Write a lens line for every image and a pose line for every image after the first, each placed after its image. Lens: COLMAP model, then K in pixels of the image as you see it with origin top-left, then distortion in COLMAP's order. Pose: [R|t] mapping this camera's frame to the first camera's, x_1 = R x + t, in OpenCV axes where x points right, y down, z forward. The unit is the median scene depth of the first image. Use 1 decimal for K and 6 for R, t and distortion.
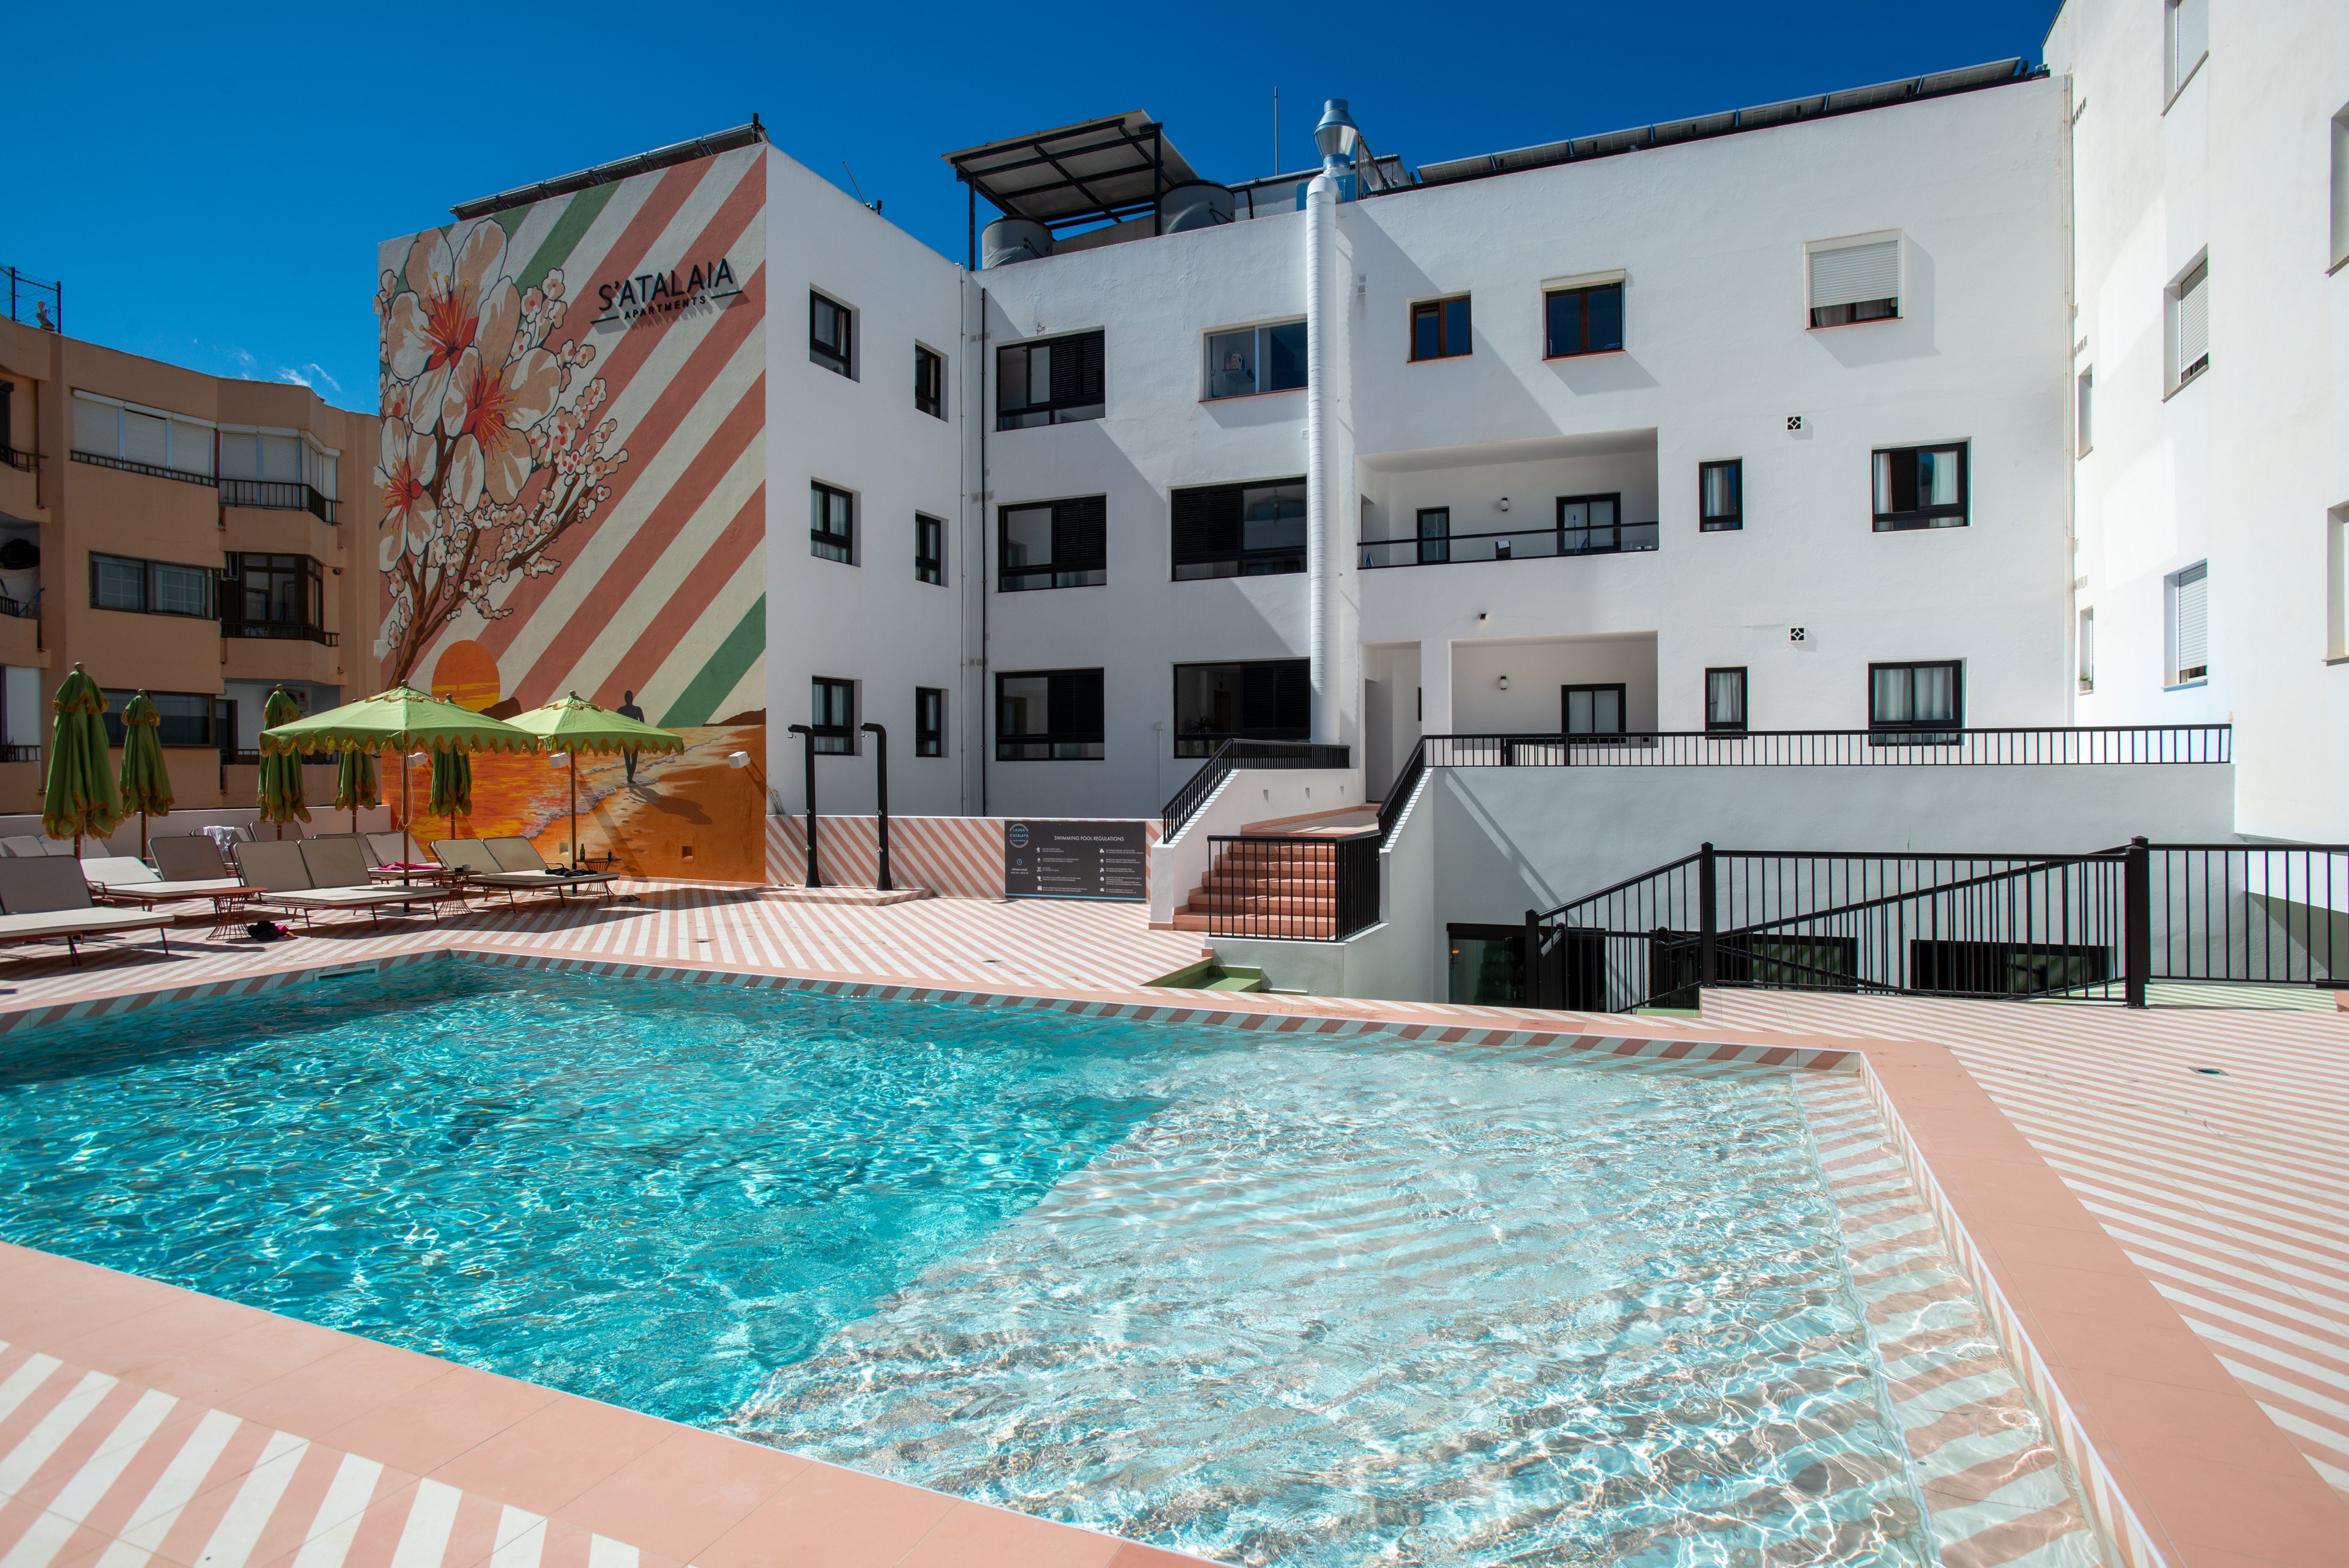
lens RADIAL K [[1313.3, 0, 1174.5], [0, 1313.3, 784.0], [0, 0, 1]] dist [-0.073435, 0.054976]
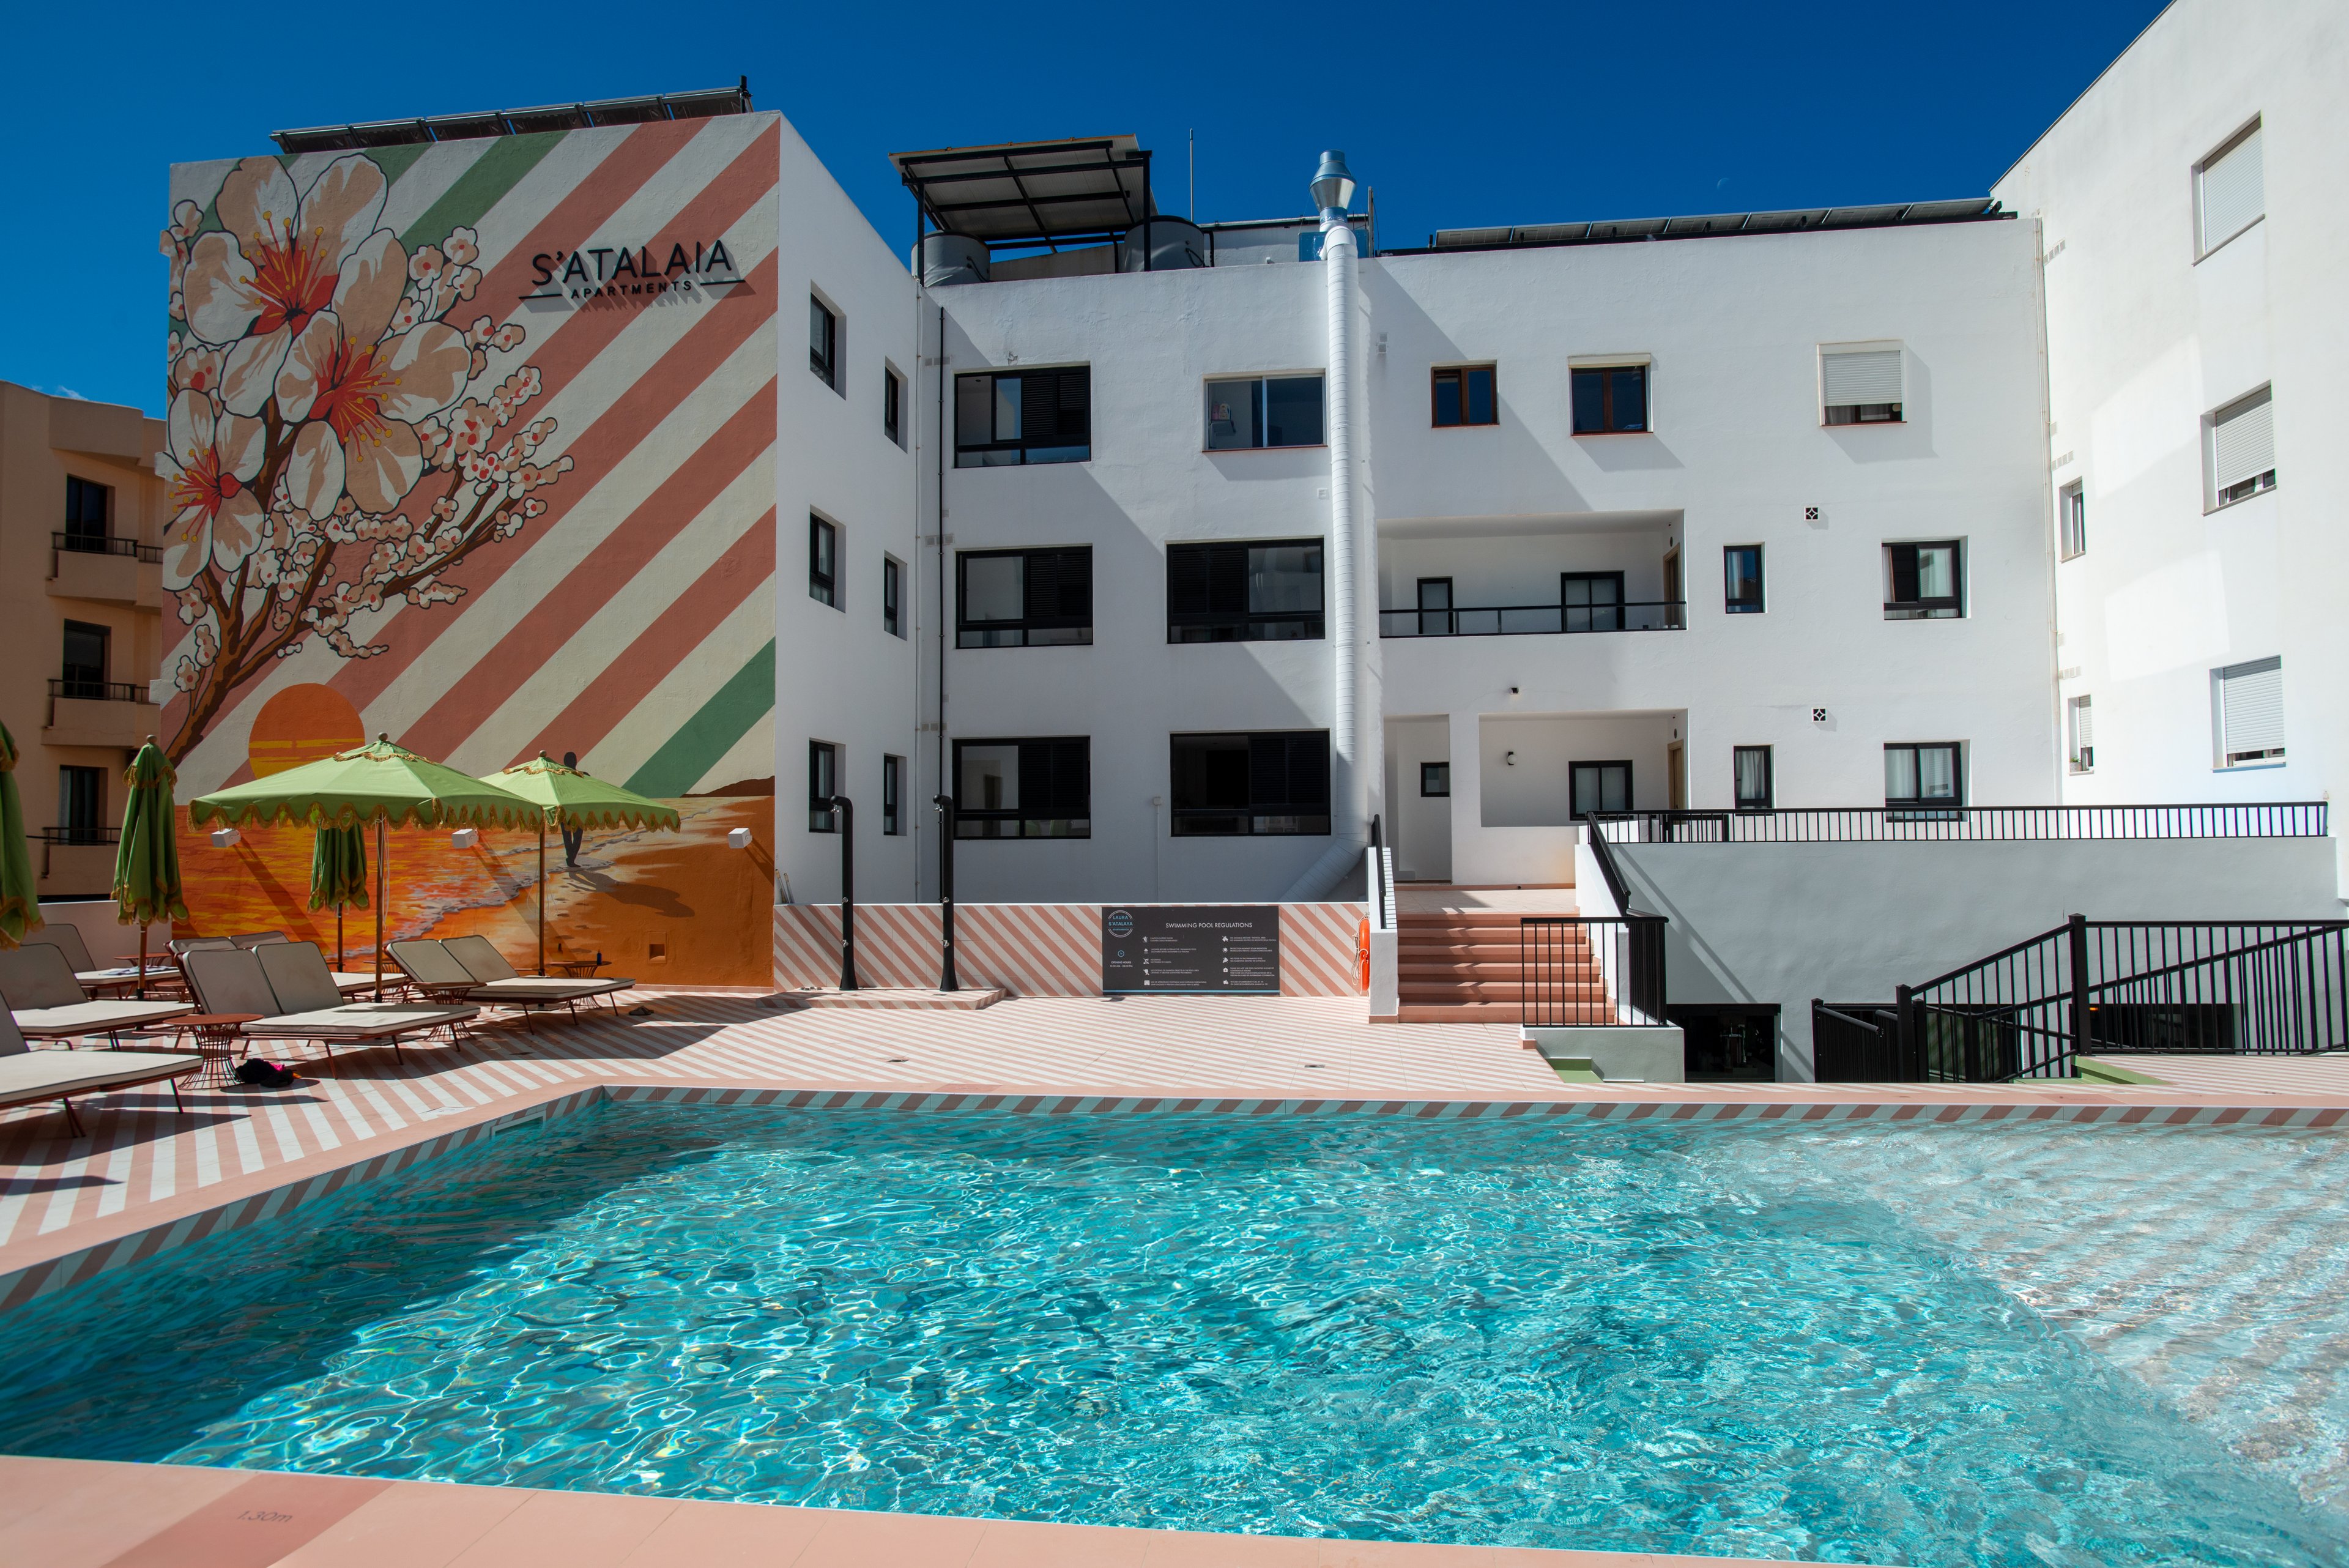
lens RADIAL K [[1398.1, 0, 1176.3], [0, 1398.1, 793.0], [0, 0, 1]] dist [-0.062369, 0.051335]
pose [[0.961601, 0.007328, 0.274354, -0.289068], [0.006945, 0.998674, -0.051017, -0.000045], [-0.274364, 0.050963, 0.960275, 0.071429]]
